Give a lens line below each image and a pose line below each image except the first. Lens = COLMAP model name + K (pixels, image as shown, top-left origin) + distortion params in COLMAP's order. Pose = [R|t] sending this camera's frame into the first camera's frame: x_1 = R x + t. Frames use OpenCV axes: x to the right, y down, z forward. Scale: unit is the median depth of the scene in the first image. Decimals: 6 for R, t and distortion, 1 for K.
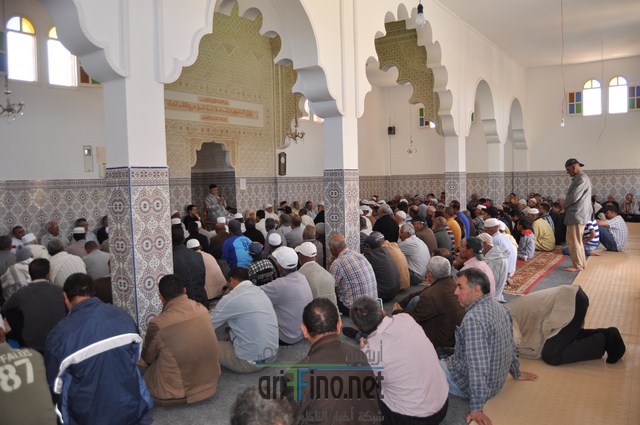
lens RADIAL K [[502.1, 0, 312.9], [0, 502.1, 214.3], [0, 0, 1]] dist [-0.101836, 0.056211]
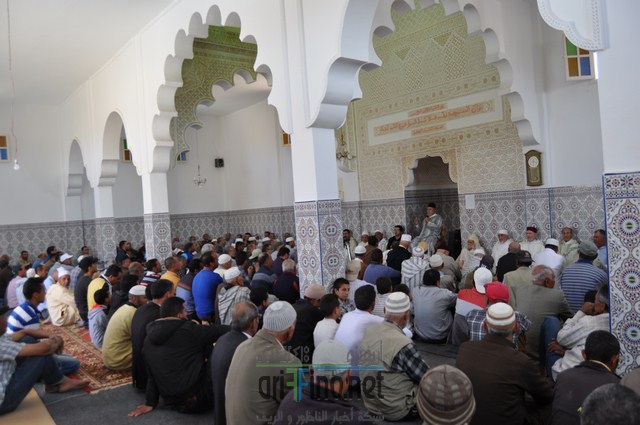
lens RADIAL K [[502.1, 0, 312.9], [0, 502.1, 214.3], [0, 0, 1]] dist [-0.101836, 0.056211]
pose [[-0.249873, 0.044903, -0.967237, 0.745260], [0.001708, 0.998943, 0.045933, -0.085329], [0.968277, 0.009825, -0.249686, 1.059846]]
